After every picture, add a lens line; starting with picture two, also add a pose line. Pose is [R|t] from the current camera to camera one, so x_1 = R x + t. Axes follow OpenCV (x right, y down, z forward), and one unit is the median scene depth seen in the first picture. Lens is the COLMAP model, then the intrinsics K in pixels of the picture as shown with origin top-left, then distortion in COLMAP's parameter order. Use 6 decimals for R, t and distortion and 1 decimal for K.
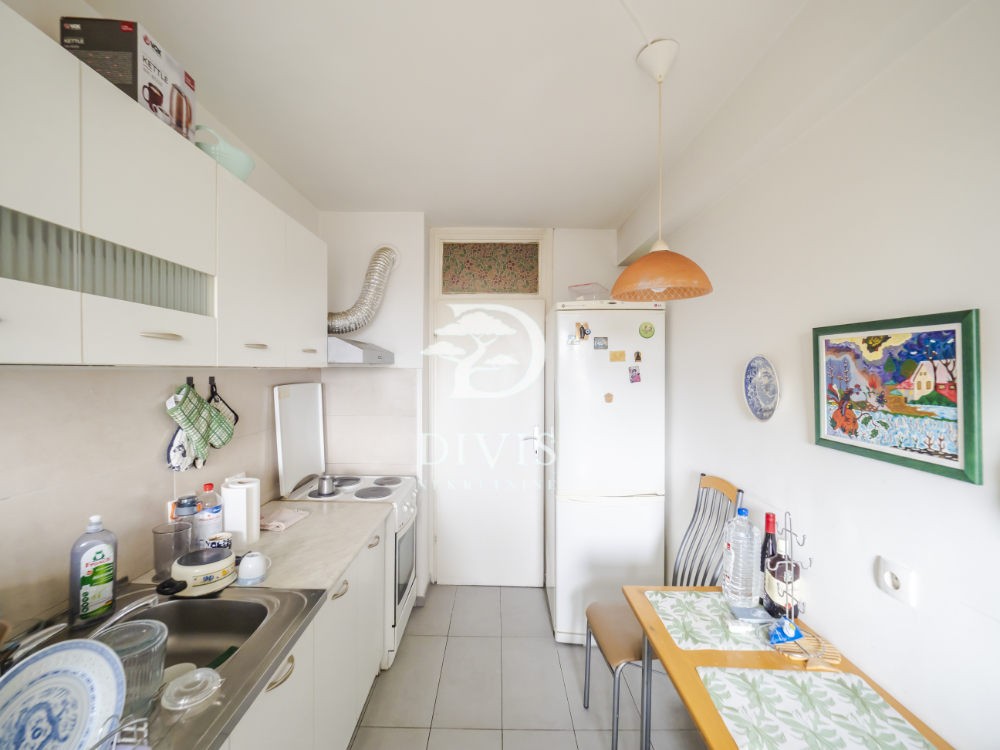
lens RADIAL K [[426.8, 0, 498.3], [0, 426.8, 370.9], [0, 0, 1]] dist [-0.013887, 0.003208]
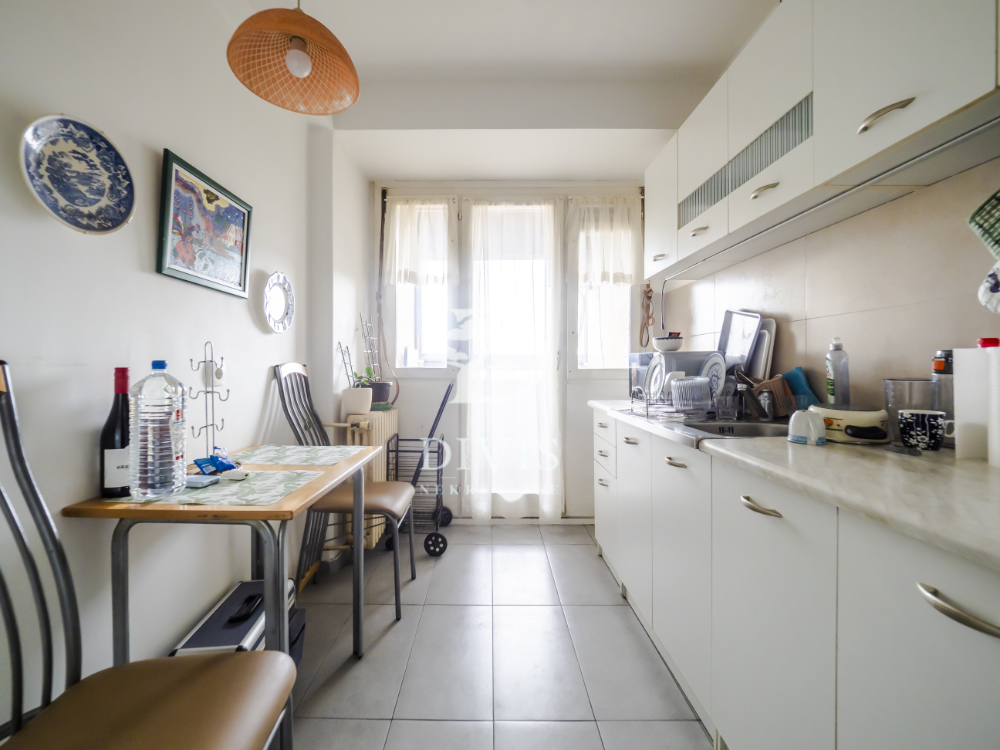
lens RADIAL K [[426.8, 0, 499.0], [0, 426.8, 370.1], [0, 0, 1]] dist [-0.013887, 0.003208]
pose [[-0.999941, -0.003370, -0.010353, 0.019331], [-0.003495, 0.999921, 0.012091, 0.421151], [0.010312, 0.012126, -0.999873, 2.190120]]
